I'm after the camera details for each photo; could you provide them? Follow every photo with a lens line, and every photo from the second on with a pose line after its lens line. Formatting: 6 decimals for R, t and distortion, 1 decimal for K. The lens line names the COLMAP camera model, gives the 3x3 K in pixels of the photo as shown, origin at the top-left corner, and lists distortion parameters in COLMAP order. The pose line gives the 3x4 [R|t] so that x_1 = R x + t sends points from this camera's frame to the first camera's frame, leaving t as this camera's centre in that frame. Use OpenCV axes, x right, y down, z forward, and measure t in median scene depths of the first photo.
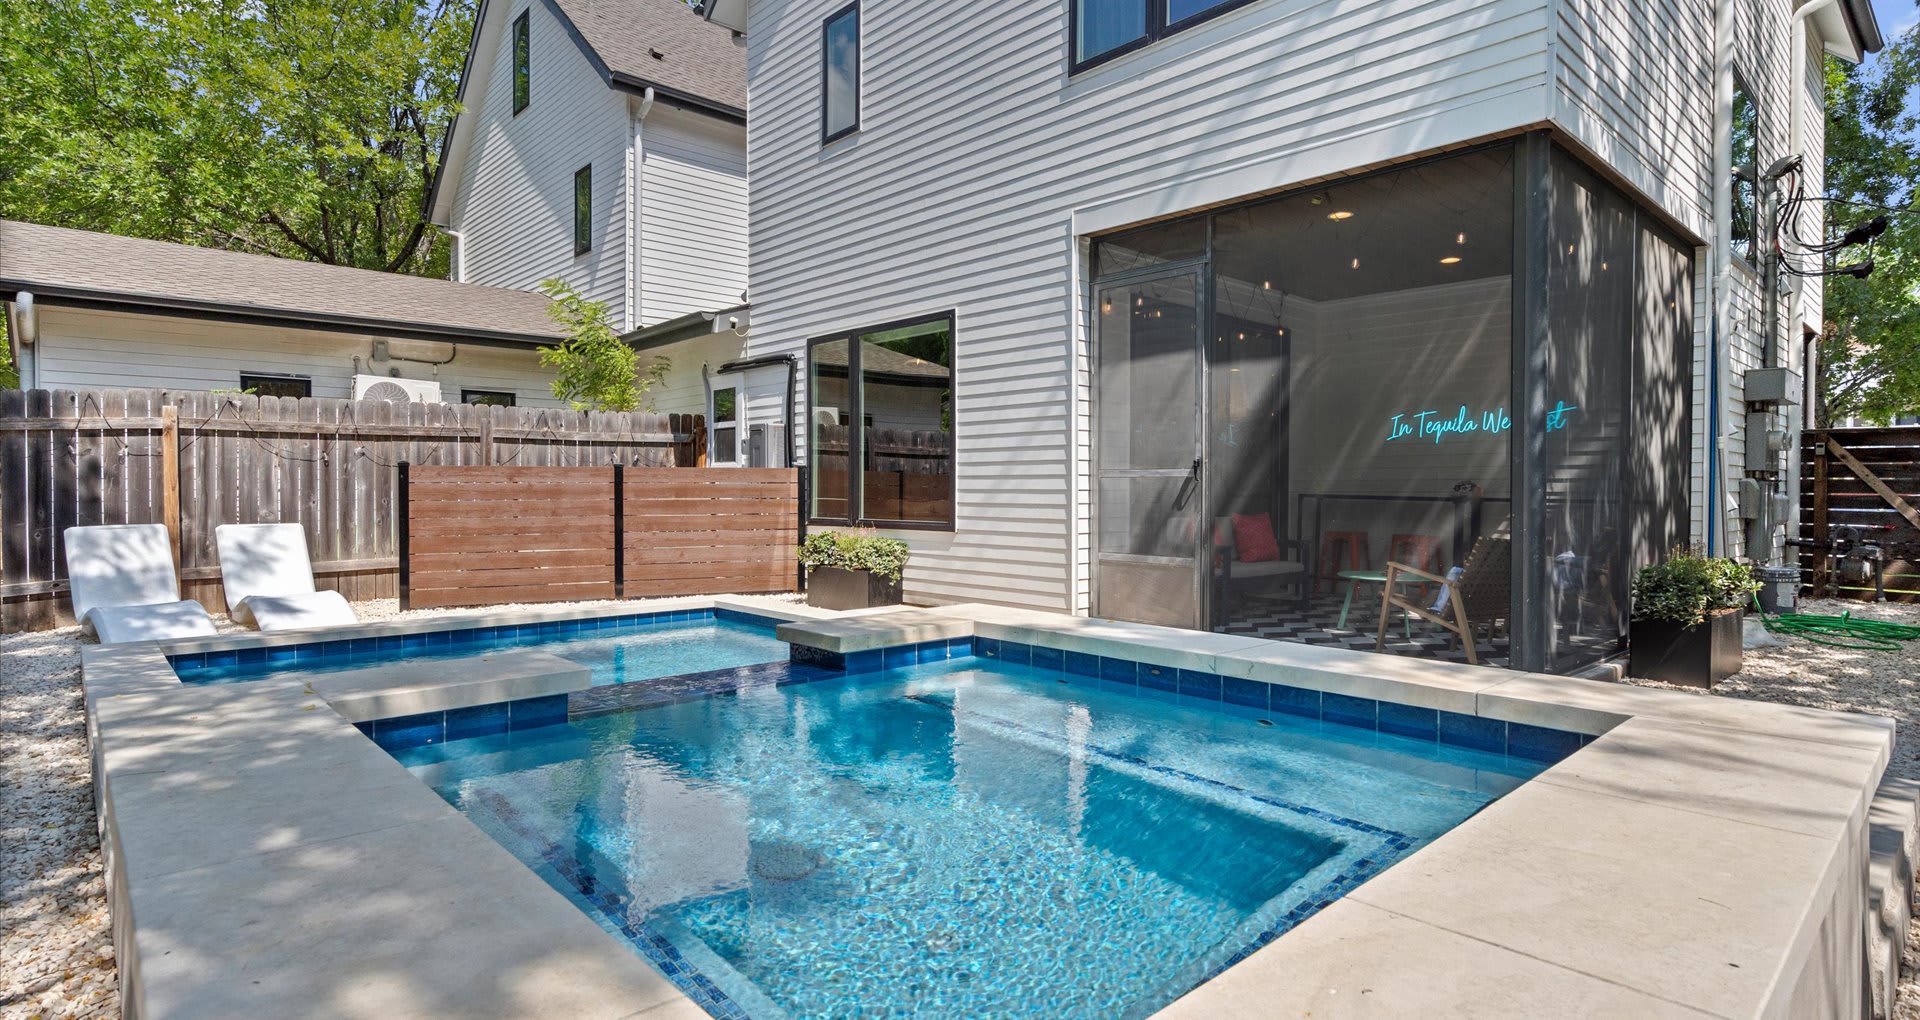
lens RADIAL K [[958.8, 0, 948.3], [0, 958.8, 505.7], [0, 0, 1]] dist [0.000871, -0.000453]
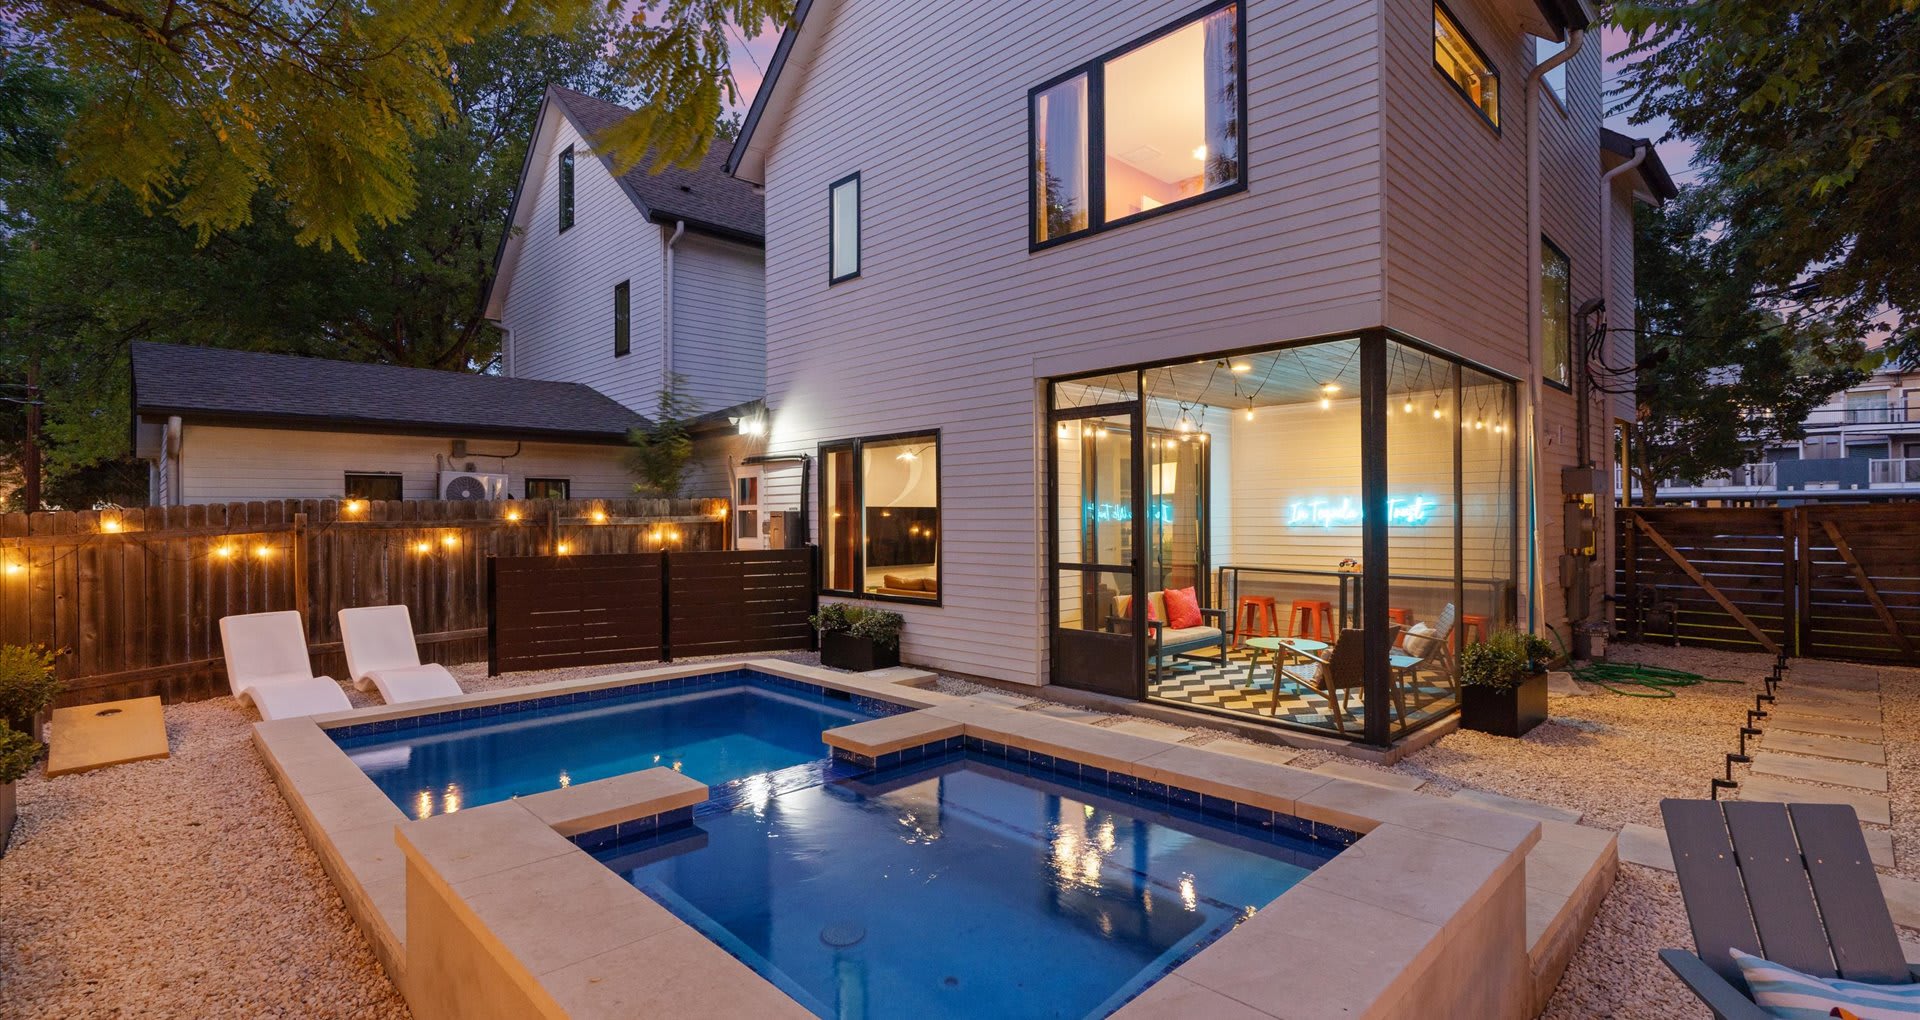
lens RADIAL K [[861.5, 0, 951.9], [0, 861.5, 513.9], [0, 0, 1]] dist [-0.015562, 0.000411]
pose [[0.999580, -0.010865, 0.026879, -0.008939], [0.011291, 0.999812, -0.015772, -0.071157], [-0.026703, 0.016069, 0.999514, -0.104749]]
